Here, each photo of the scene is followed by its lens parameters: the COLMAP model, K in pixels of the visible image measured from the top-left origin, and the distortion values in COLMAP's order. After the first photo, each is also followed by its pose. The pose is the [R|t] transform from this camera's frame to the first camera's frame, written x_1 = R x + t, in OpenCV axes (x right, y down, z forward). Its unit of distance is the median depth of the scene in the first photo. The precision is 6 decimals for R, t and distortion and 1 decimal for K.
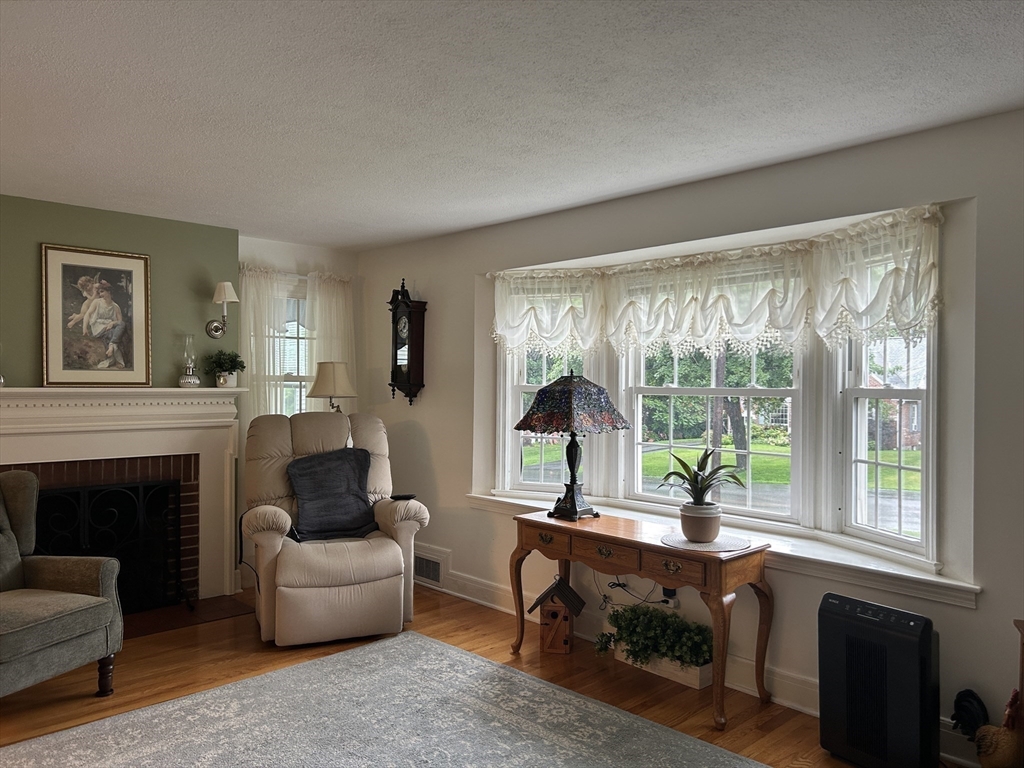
lens RADIAL K [[771.0, 0, 517.4], [0, 771.0, 384.9], [0, 0, 1]] dist [0.060267, -0.065274]
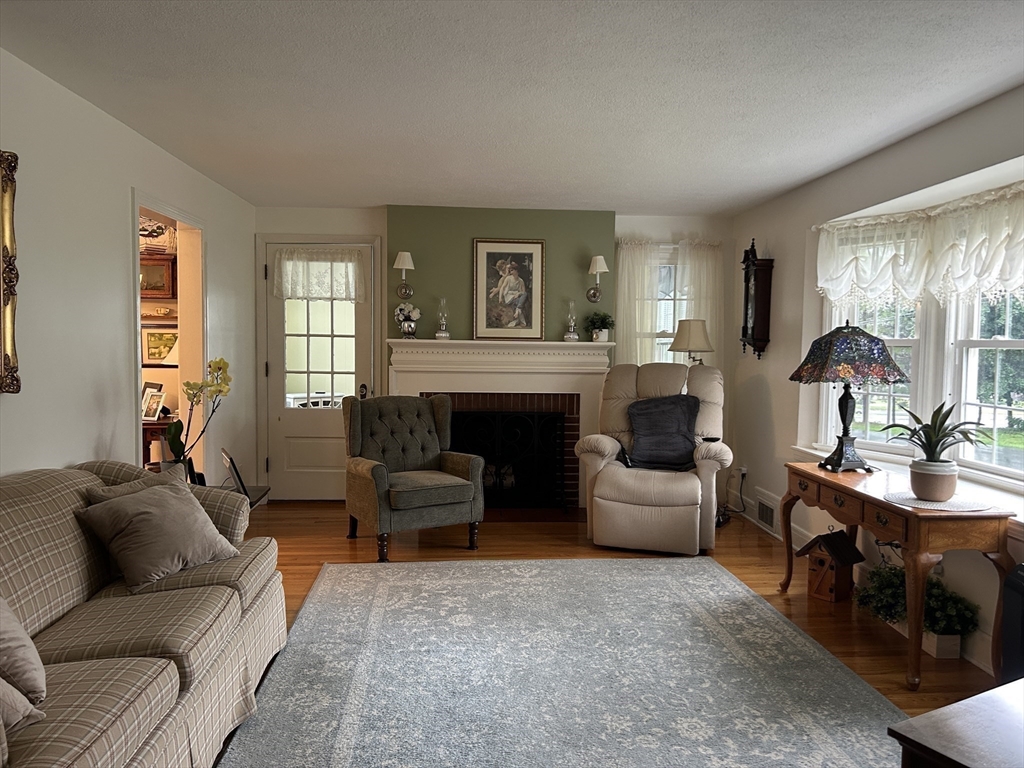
lens RADIAL K [[771.0, 0, 514.2], [0, 771.0, 385.3], [0, 0, 1]] dist [0.060267, -0.065274]
pose [[0.761487, 0.036463, -0.647154, 0.363721], [-0.008413, 0.998888, 0.046382, 0.019022], [0.648126, -0.029875, 0.760947, -0.029886]]
